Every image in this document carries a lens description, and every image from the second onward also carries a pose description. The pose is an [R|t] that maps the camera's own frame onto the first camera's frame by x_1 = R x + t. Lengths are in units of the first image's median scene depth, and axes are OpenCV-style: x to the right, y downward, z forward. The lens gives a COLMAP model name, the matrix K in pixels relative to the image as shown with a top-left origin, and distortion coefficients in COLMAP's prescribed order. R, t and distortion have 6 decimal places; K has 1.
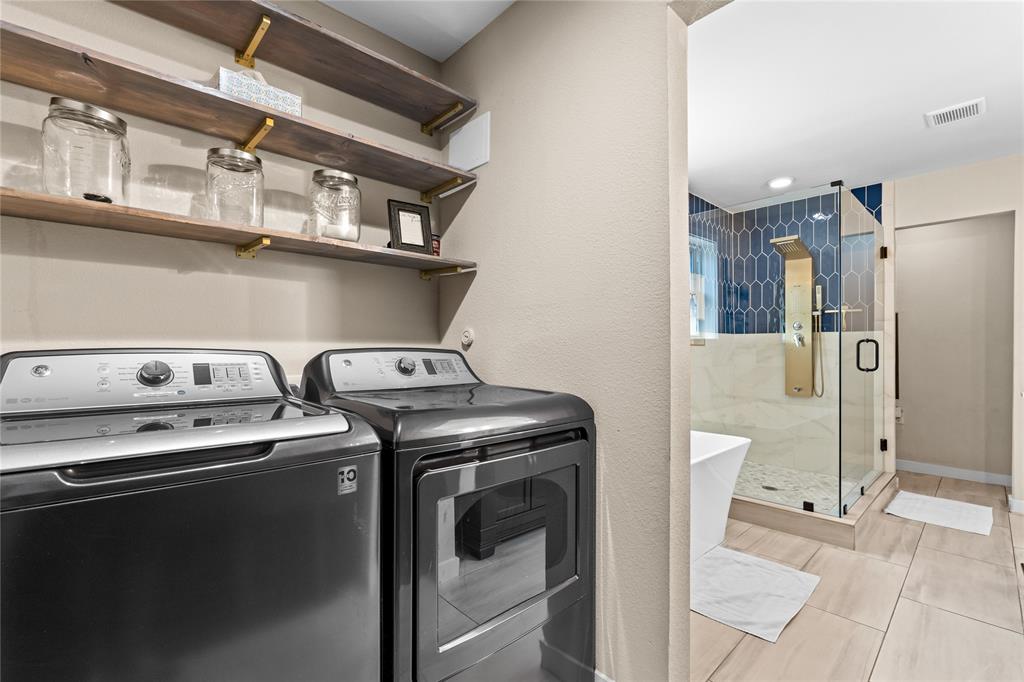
lens RADIAL K [[453.2, 0, 516.9], [0, 453.2, 347.4], [0, 0, 1]] dist [-0.001984, 0.000838]
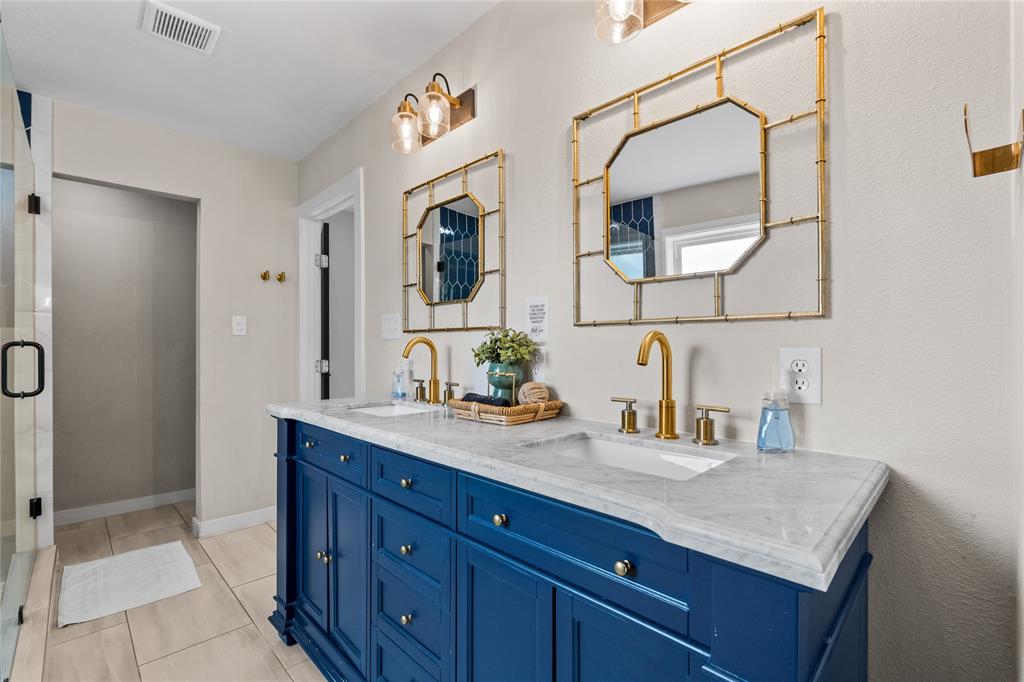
lens RADIAL K [[453.2, 0, 507.5], [0, 453.2, 344.8], [0, 0, 1]] dist [-0.001984, 0.000838]
pose [[-0.002043, 0.000850, 0.999998, 0.172203], [0.003794, 0.999992, -0.000842, -0.009290], [-0.999991, 0.003793, -0.002046, 0.335537]]
